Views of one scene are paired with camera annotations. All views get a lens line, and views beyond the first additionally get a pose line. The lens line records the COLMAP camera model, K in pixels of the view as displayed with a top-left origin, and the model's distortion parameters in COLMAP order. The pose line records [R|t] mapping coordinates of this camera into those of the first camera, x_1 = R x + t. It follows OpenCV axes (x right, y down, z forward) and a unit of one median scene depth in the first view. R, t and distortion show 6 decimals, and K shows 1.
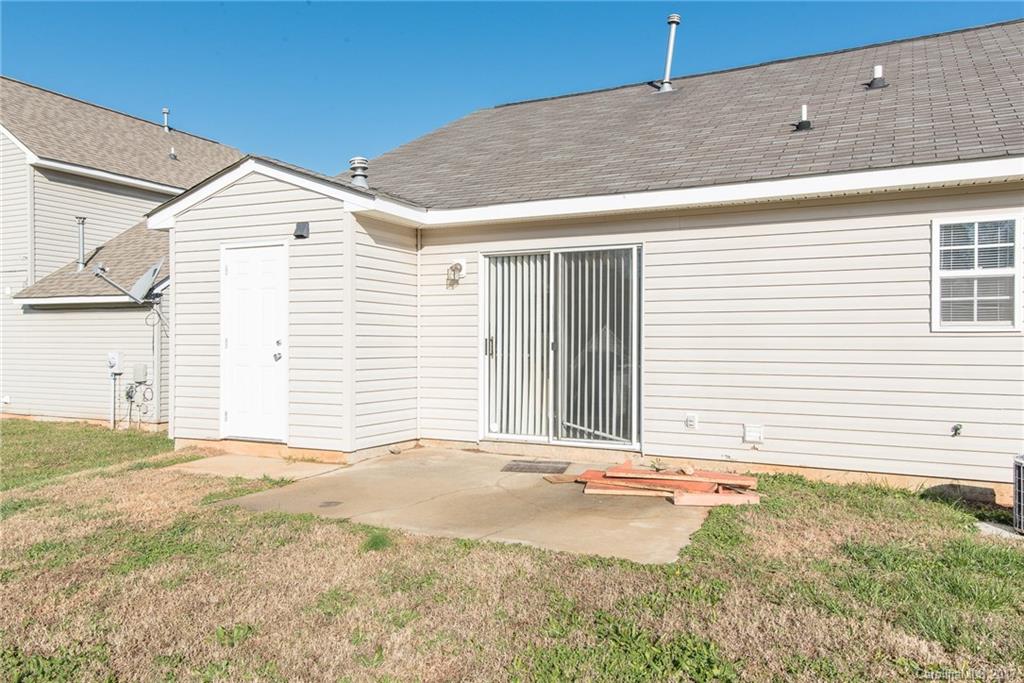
lens RADIAL K [[799.3, 0, 512.0], [0, 799.3, 341.5], [0, 0, 1]] dist [0.047614, 0.000618]
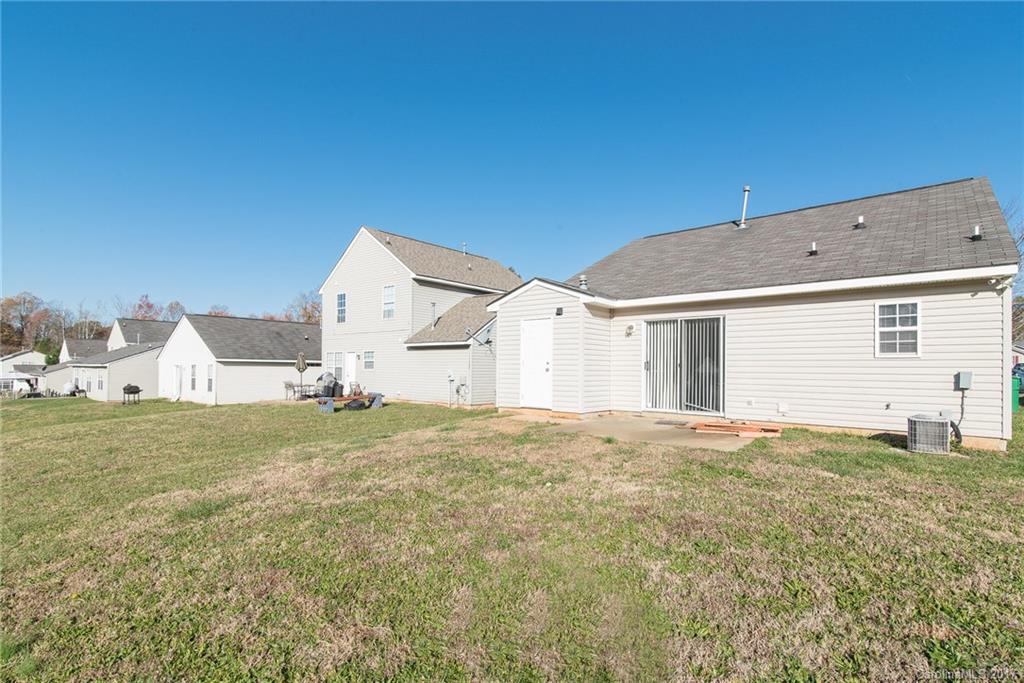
lens RADIAL K [[500.3, 0, 530.8], [0, 500.3, 362.6], [0, 0, 1]] dist [0.003629, 0.000104]
pose [[0.974717, 0.003349, -0.223418, -0.033739], [-0.005815, 0.999929, -0.010381, 0.014441], [0.223367, 0.011418, 0.974667, -0.333927]]
